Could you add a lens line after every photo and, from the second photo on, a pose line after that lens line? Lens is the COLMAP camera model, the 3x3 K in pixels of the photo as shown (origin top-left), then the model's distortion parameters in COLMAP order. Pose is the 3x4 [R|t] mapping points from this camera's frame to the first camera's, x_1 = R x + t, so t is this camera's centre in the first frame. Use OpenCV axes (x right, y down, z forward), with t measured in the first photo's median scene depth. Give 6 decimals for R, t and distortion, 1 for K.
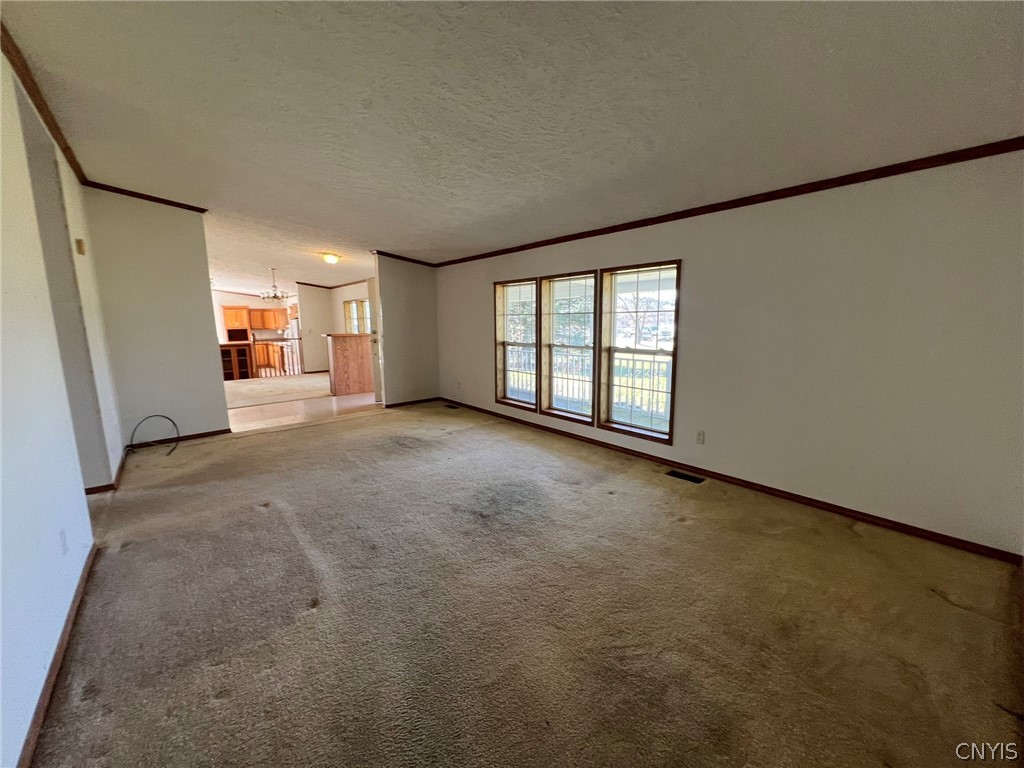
lens RADIAL K [[410.1, 0, 504.6], [0, 410.1, 379.5], [0, 0, 1]] dist [-0.004442, 0.001004]
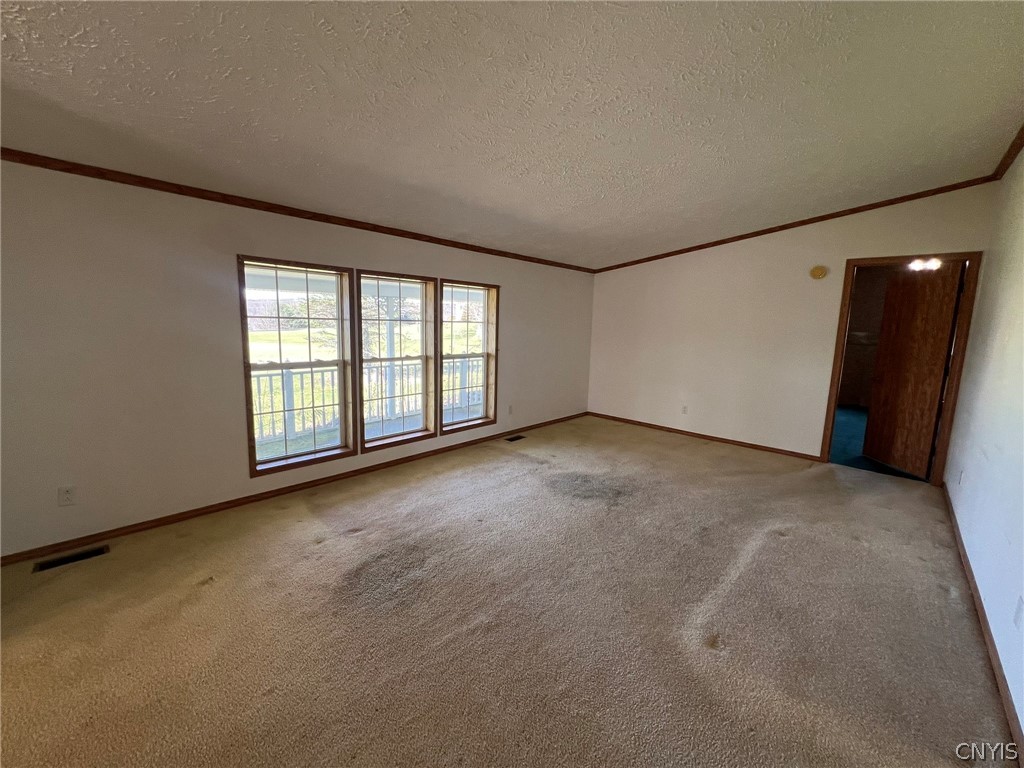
lens RADIAL K [[410.1, 0, 520.7], [0, 410.1, 378.1], [0, 0, 1]] dist [-0.004442, 0.001004]
pose [[-0.151996, -0.114797, 0.981692, -0.791204], [0.121116, 0.983583, 0.133771, -0.135080], [-0.980932, 0.139231, -0.135596, 0.953943]]
